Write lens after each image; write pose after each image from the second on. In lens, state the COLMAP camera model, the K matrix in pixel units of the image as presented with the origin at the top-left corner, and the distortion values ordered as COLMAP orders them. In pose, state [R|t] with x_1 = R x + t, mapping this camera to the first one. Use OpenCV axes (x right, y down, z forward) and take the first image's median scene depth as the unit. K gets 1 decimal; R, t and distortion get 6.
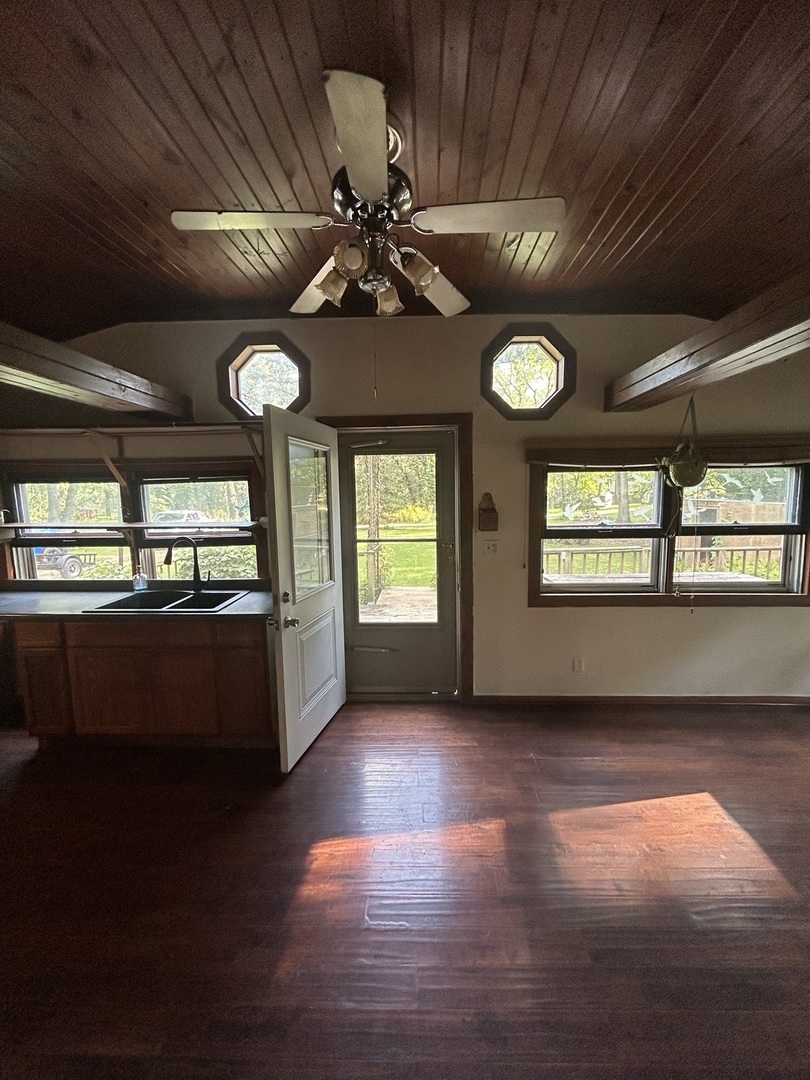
lens RADIAL K [[443.4, 0, 416.2], [0, 443.4, 541.5], [0, 0, 1]] dist [-0.001394, -0.000048]
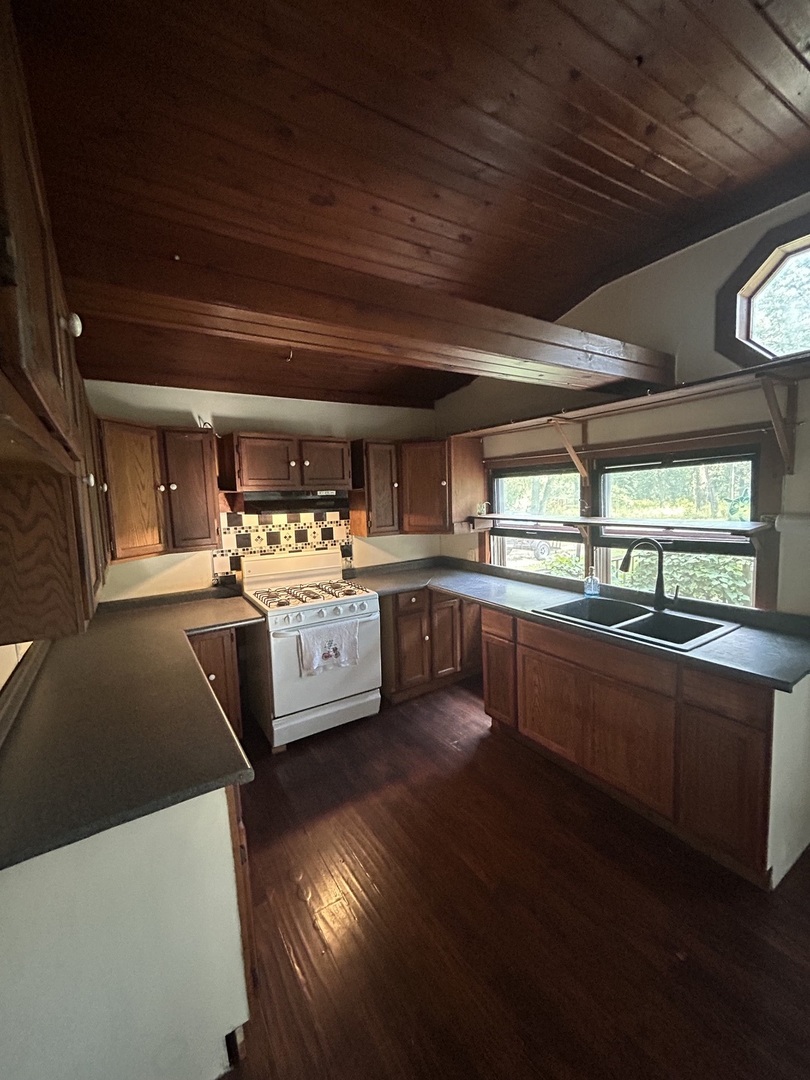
lens RADIAL K [[435.7, 0, 405.0], [0, 435.7, 540.0], [0, 0, 1]] dist [0.002470, 0.000227]
pose [[0.555267, 0.078892, -0.827922, -0.119884], [-0.060057, 0.996695, 0.054695, -0.023413], [0.829501, 0.019352, 0.558170, 0.207923]]
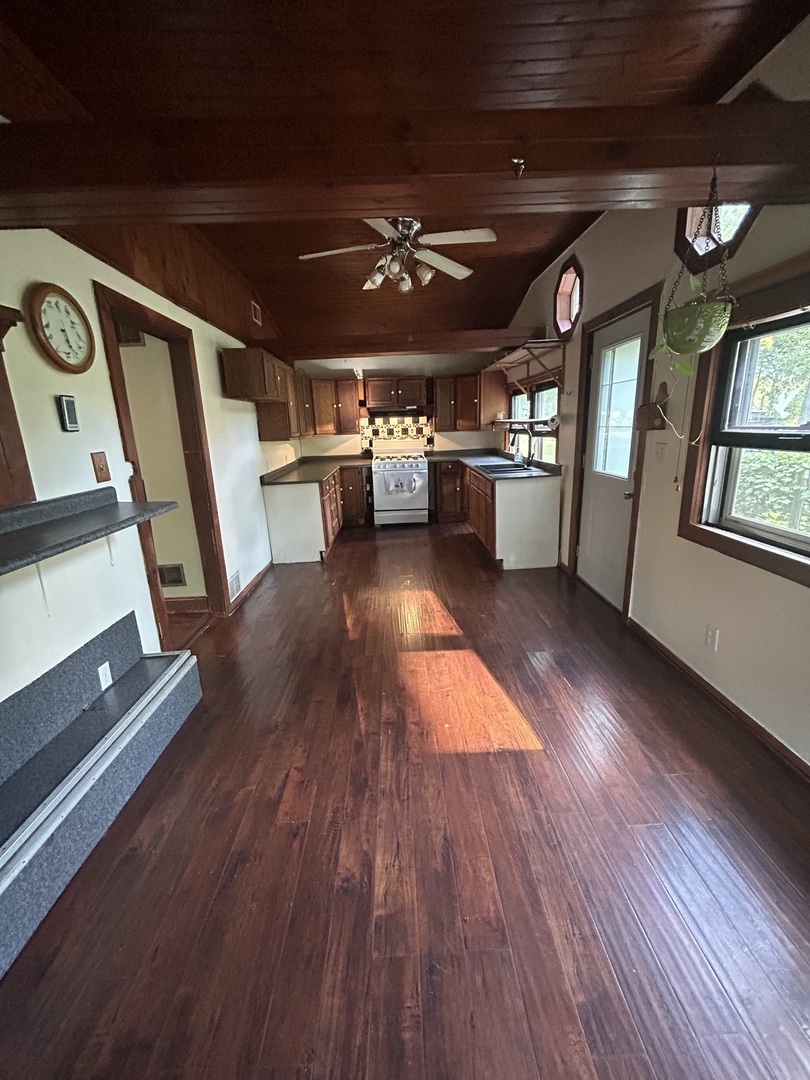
lens RADIAL K [[435.7, 0, 405.0], [0, 435.7, 540.0], [0, 0, 1]] dist [0.002470, 0.000227]
pose [[0.047540, 0.270750, -0.961475, 1.018732], [-0.068859, 0.961162, 0.267257, -0.014201], [0.996493, 0.053501, 0.064337, 0.511799]]
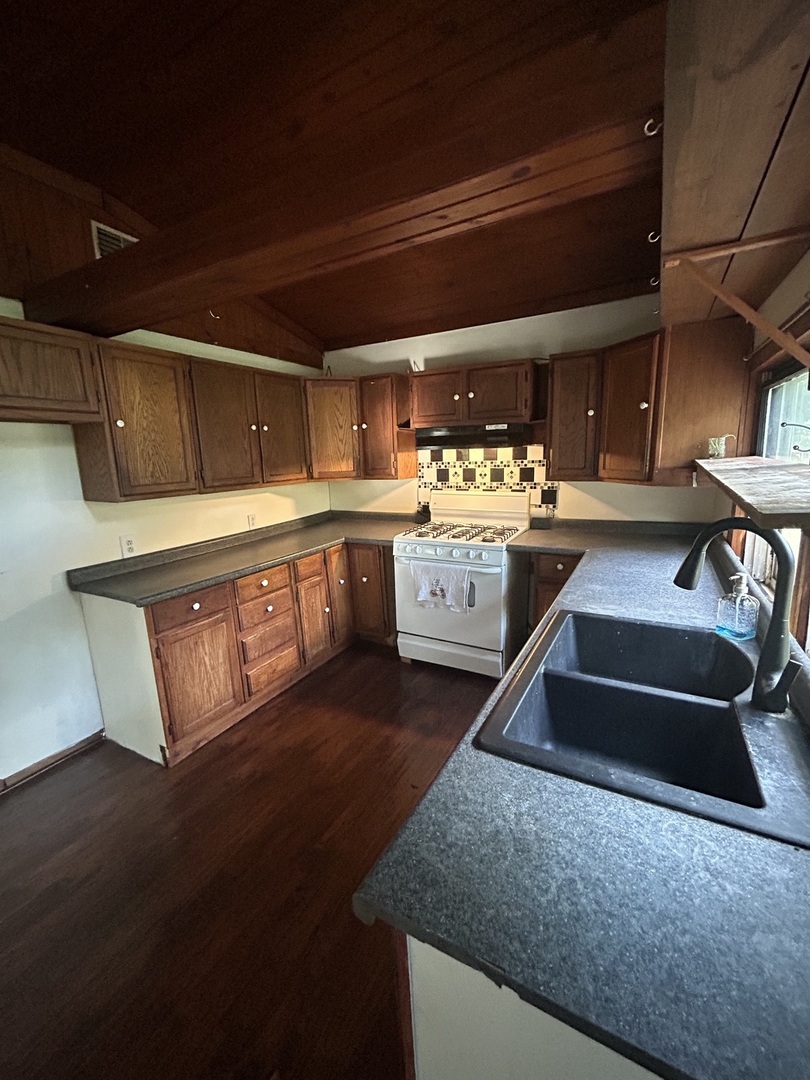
lens RADIAL K [[435.7, 0, 405.0], [0, 435.7, 540.0], [0, 0, 1]] dist [0.002470, 0.000227]
pose [[-0.462206, 0.196982, -0.864617, -0.148375], [-0.055519, 0.966675, 0.249913, -0.056317], [0.885033, 0.163514, -0.435867, 0.919872]]
